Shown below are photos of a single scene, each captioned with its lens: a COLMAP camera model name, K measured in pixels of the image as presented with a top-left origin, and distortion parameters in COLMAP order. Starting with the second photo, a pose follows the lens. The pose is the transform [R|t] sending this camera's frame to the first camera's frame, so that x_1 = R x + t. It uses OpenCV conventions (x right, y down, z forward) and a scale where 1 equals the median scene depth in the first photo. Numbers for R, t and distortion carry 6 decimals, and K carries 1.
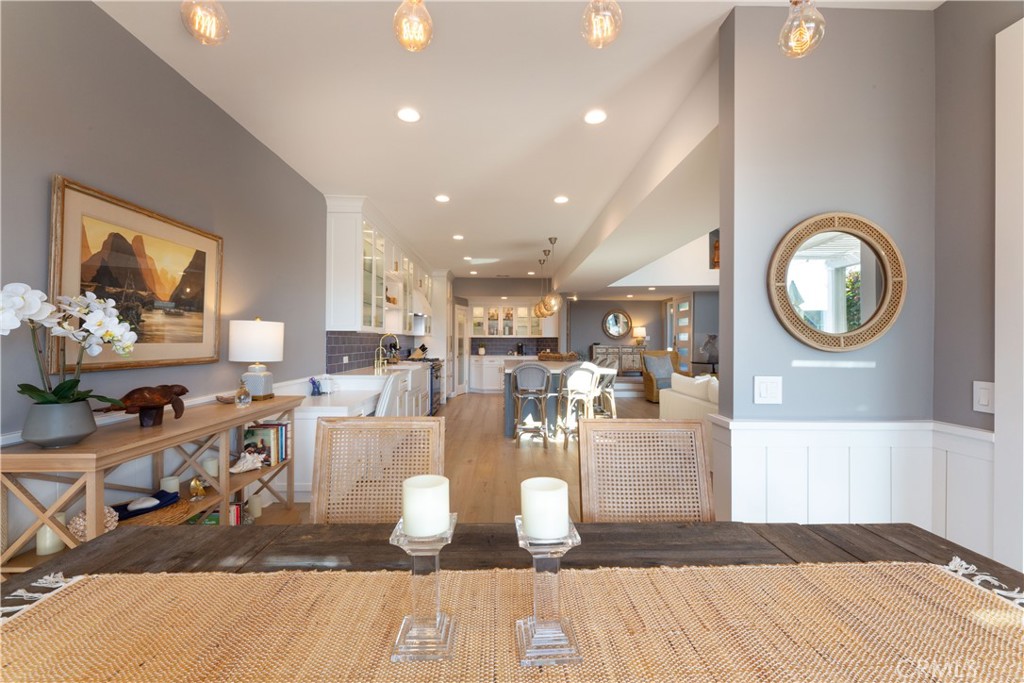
lens RADIAL K [[413.0, 0, 512.9], [0, 413.0, 339.1], [0, 0, 1]] dist [-0.003153, -0.000135]
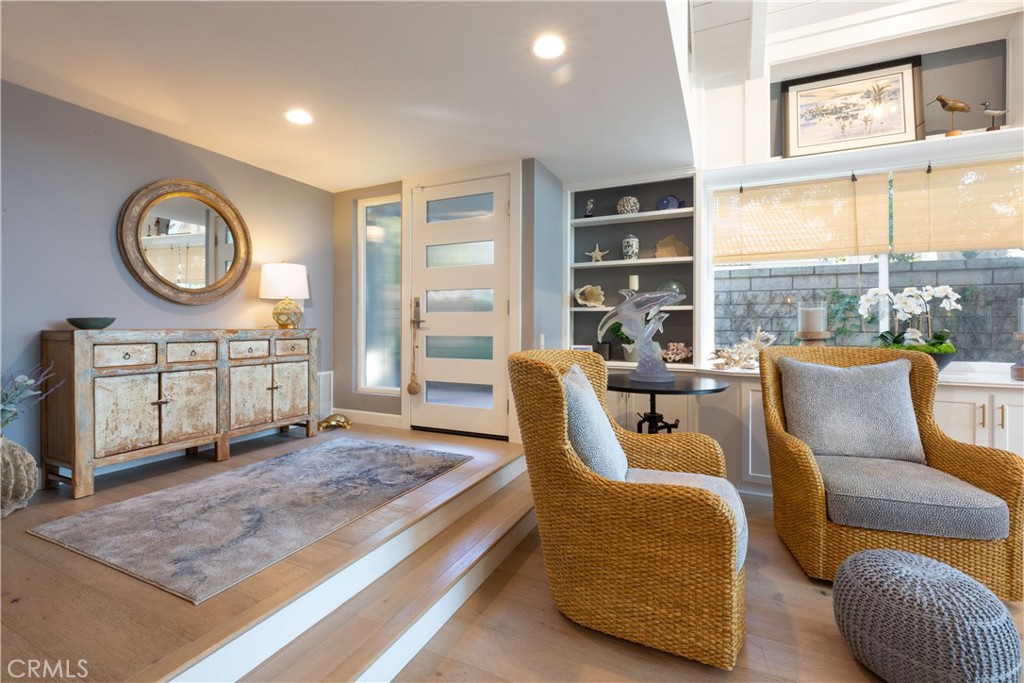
lens RADIAL K [[458.4, 0, 510.7], [0, 458.4, 332.4], [0, 0, 1]] dist [-0.002451, 0.000018]
pose [[0.442604, -0.010873, 0.896651, 0.099108], [-0.000616, 0.999923, 0.012430, 0.013410], [-0.896717, -0.006054, 0.442563, 0.733118]]
